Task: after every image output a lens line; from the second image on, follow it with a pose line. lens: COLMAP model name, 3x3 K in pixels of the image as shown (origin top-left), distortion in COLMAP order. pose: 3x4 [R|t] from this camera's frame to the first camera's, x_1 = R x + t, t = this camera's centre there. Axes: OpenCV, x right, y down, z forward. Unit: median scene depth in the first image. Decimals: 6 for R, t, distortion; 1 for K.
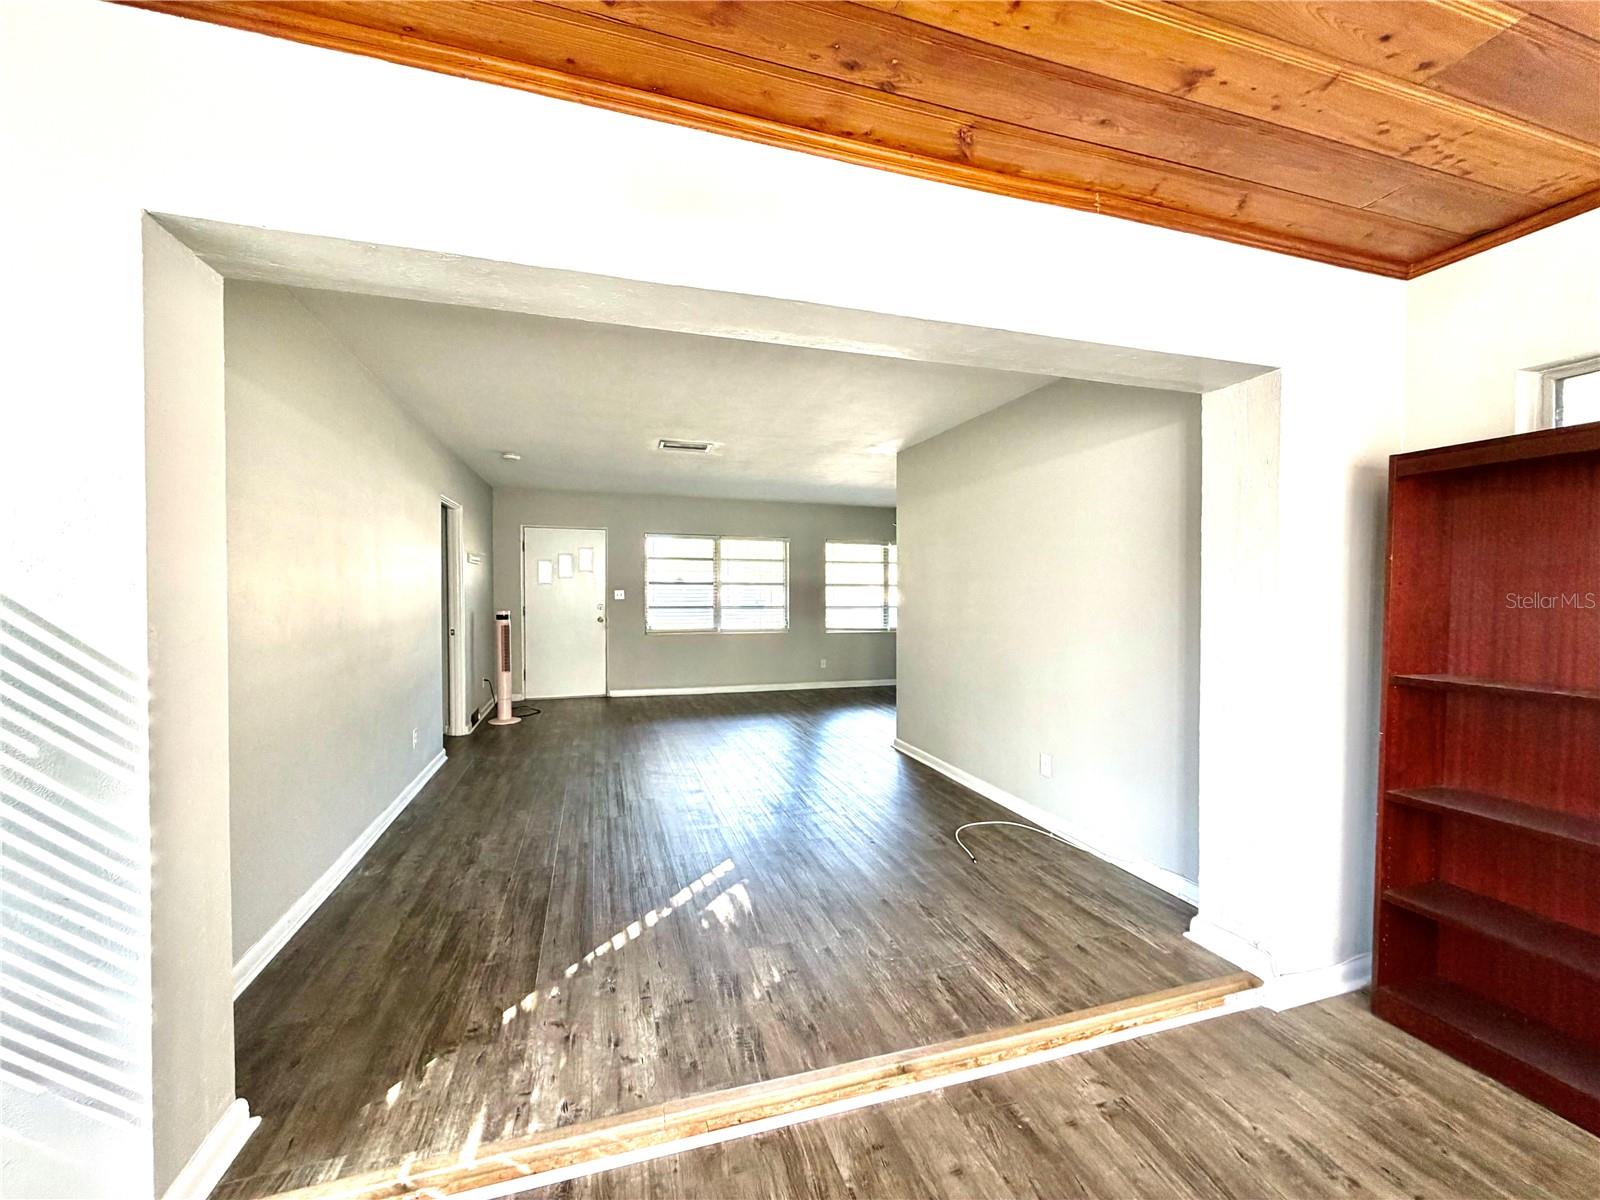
lens RADIAL K [[642.3, 0, 798.5], [0, 642.3, 650.3], [0, 0, 1]] dist [-0.029492, 0.000000]
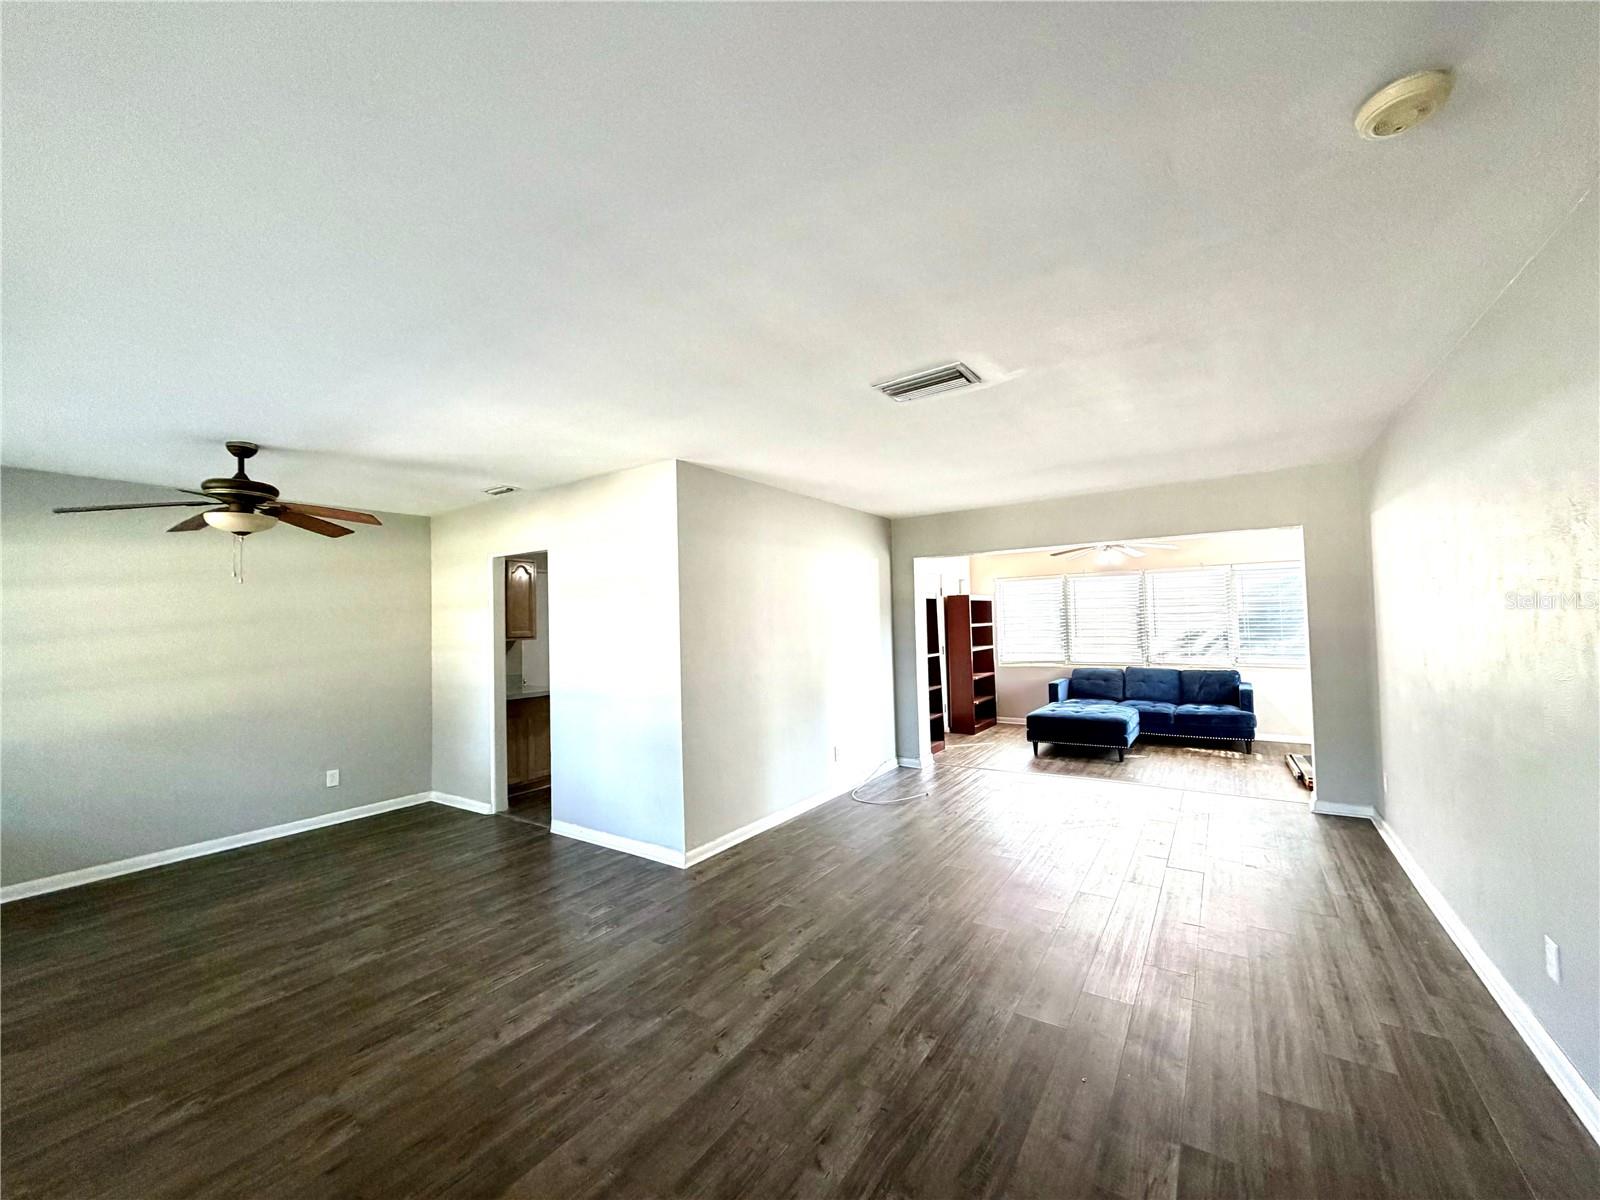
lens RADIAL K [[640.2, 0, 795.2], [0, 640.2, 602.1], [0, 0, 1]] dist [-0.001548, 0.000049]
pose [[-0.627592, 0.039158, 0.777557, -1.051308], [0.094510, 0.995180, 0.026164, -0.318444], [-0.772785, 0.089907, -0.628268, 2.844377]]
